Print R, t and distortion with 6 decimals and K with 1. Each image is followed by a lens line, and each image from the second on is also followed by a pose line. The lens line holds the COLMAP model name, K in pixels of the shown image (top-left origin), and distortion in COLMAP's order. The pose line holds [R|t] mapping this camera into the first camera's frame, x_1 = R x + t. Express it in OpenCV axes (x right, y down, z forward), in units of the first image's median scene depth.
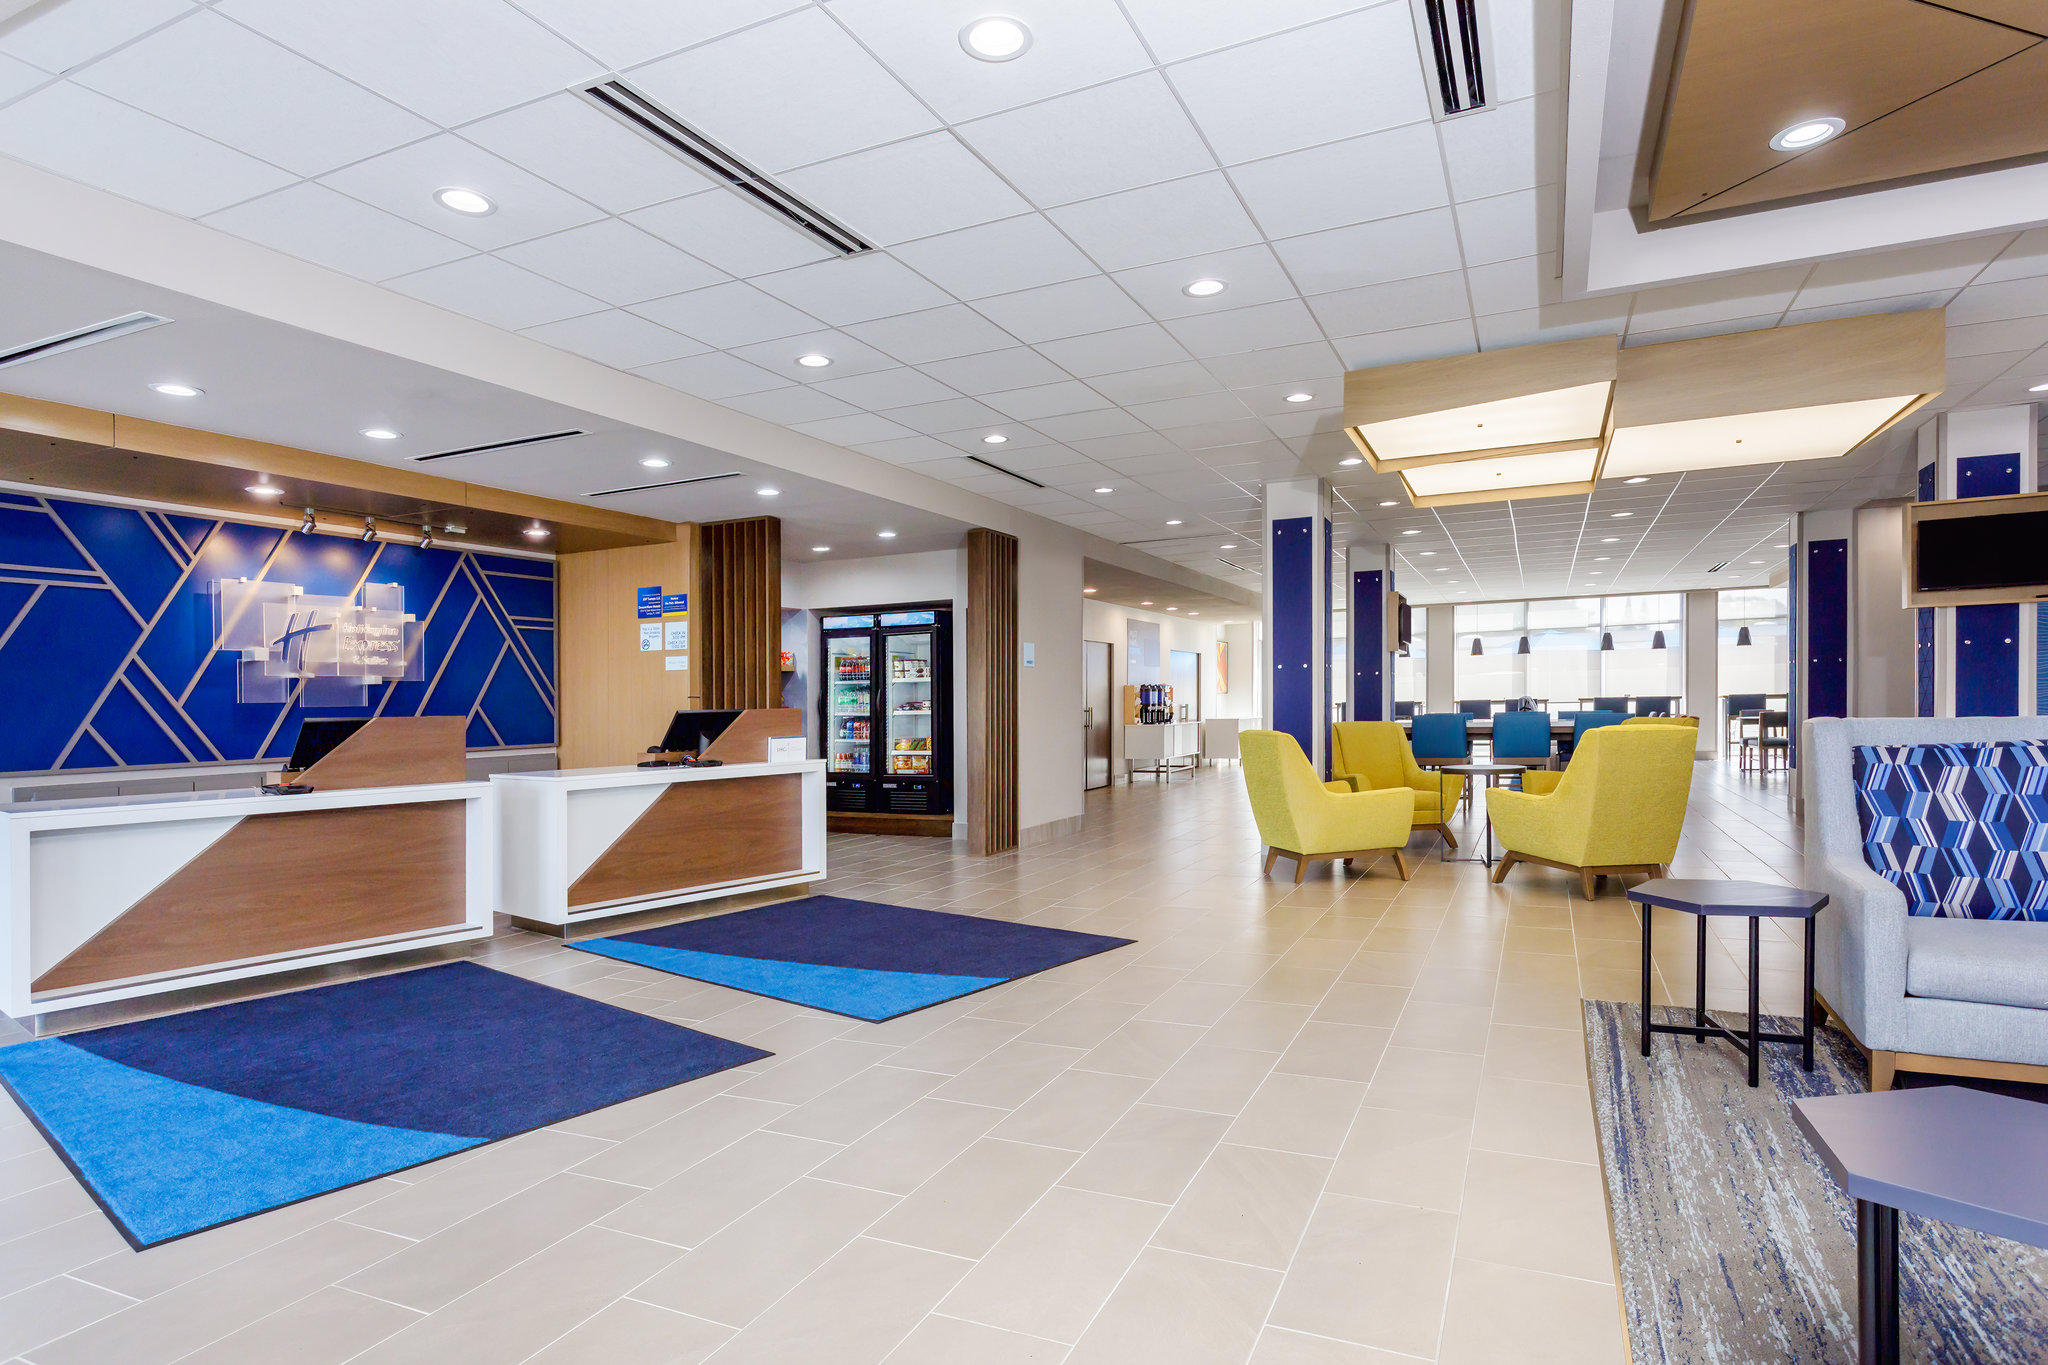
lens RADIAL K [[1120.2, 0, 1018.3], [0, 1120.2, 704.9], [0, 0, 1]] dist [-0.015237, -0.000114]
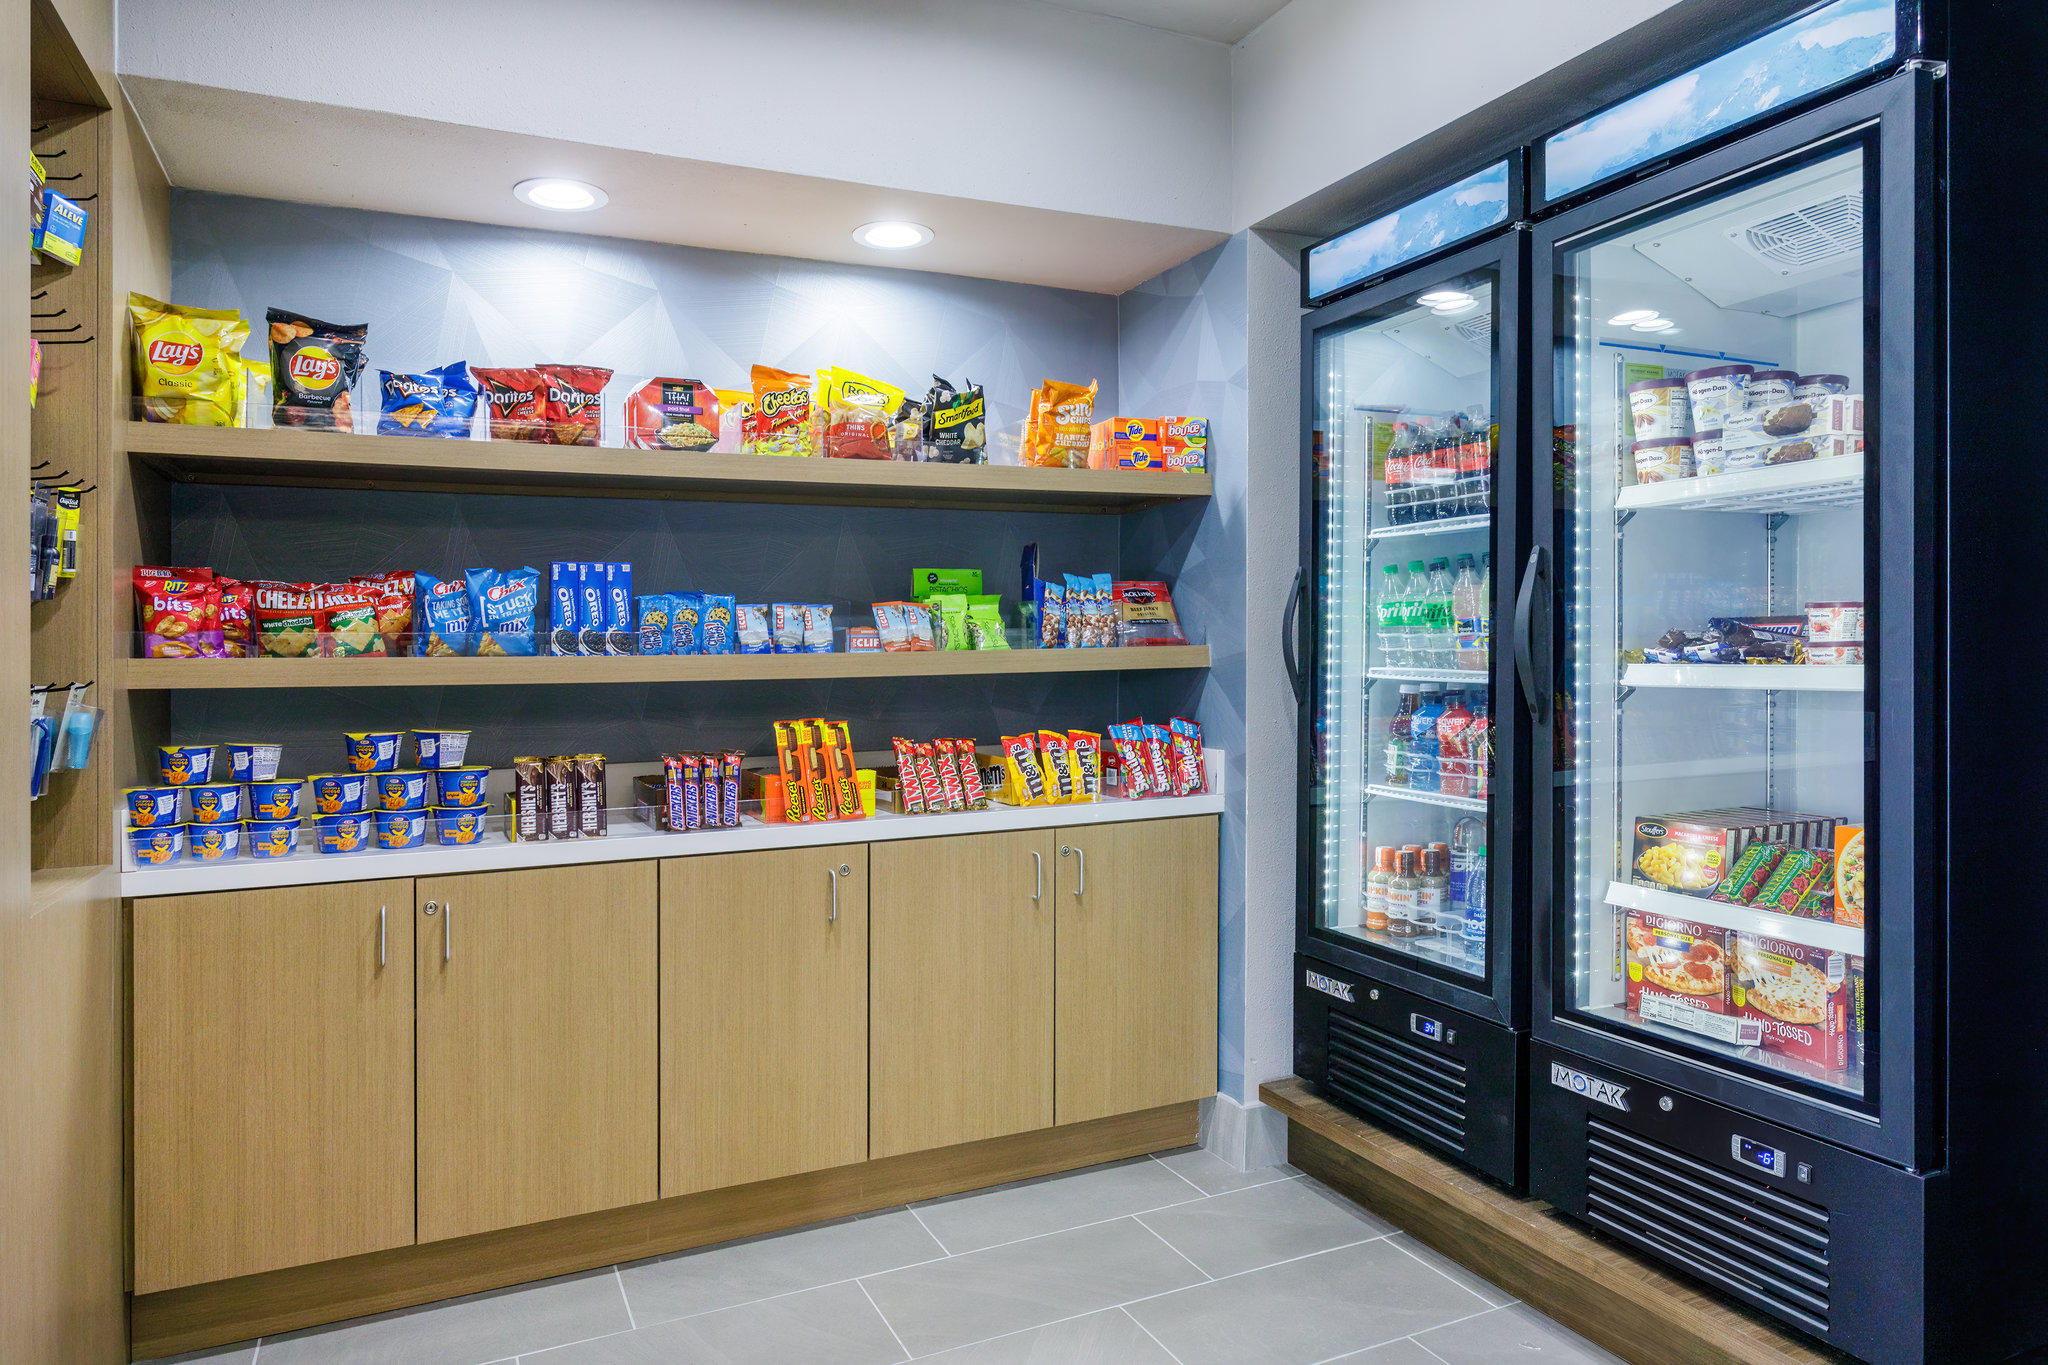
lens RADIAL K [[1254.9, 0, 1016.0], [0, 1254.9, 637.1], [0, 0, 1]] dist [0.026869, -0.000172]
pose [[0.758040, 0.005962, -0.652181, -0.067567], [-0.009155, 0.999957, -0.001501, 0.002767], [0.652144, 0.007109, 0.758062, 1.010381]]
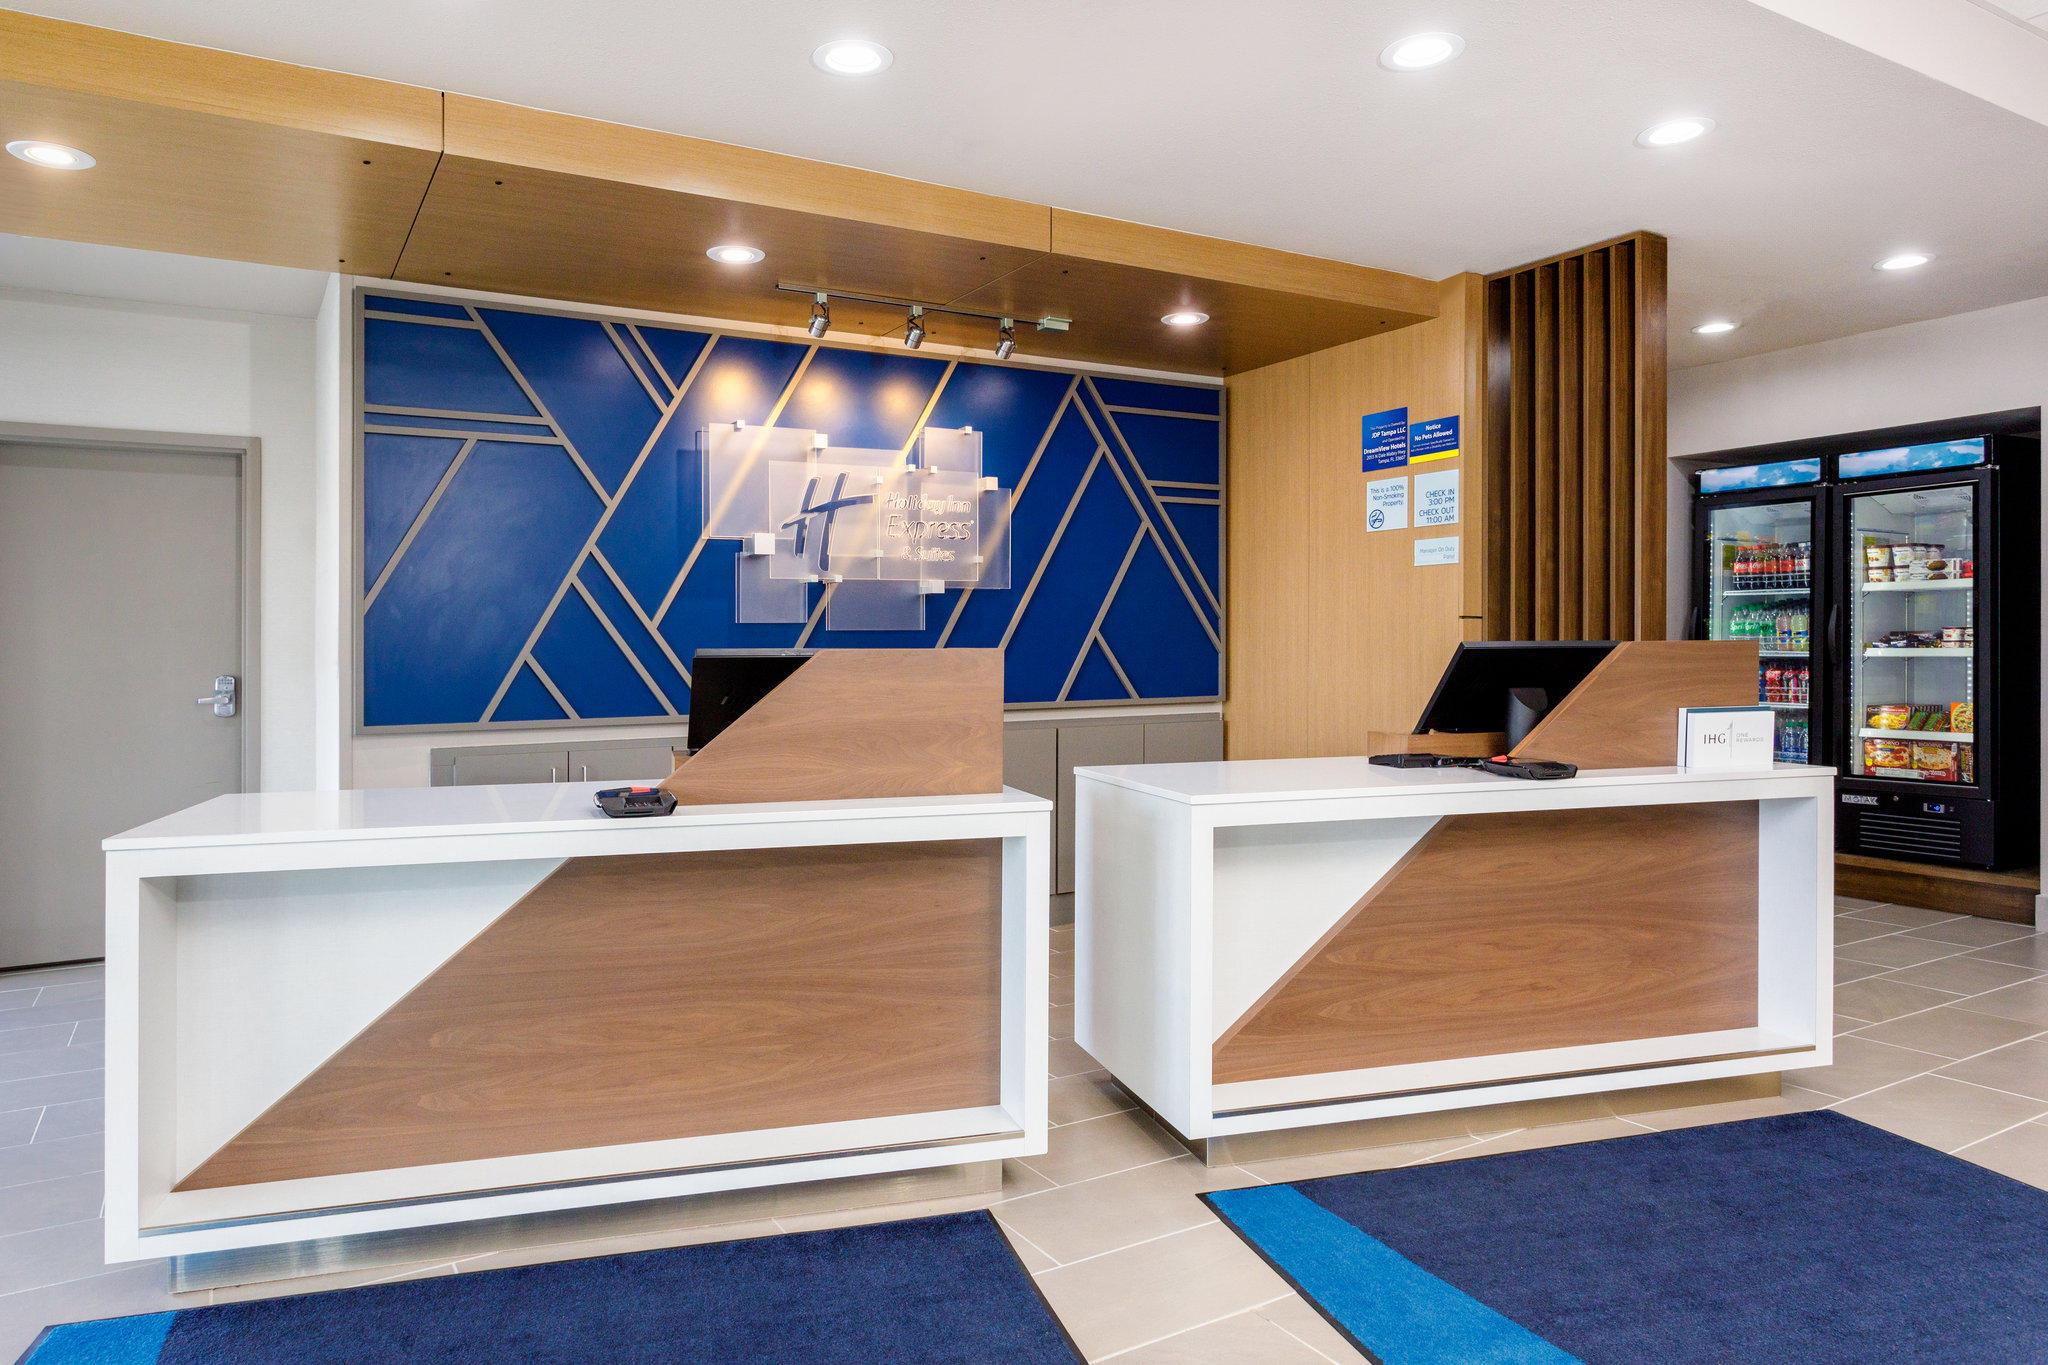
lens RADIAL K [[1254.9, 0, 1016.0], [0, 1254.9, 637.1], [0, 0, 1]] dist [0.026869, -0.000172]
pose [[0.837176, 0.008468, -0.546868, -0.153981], [-0.008656, 0.999960, 0.002233, 0.003016], [0.546865, 0.002865, 0.837216, 0.417906]]
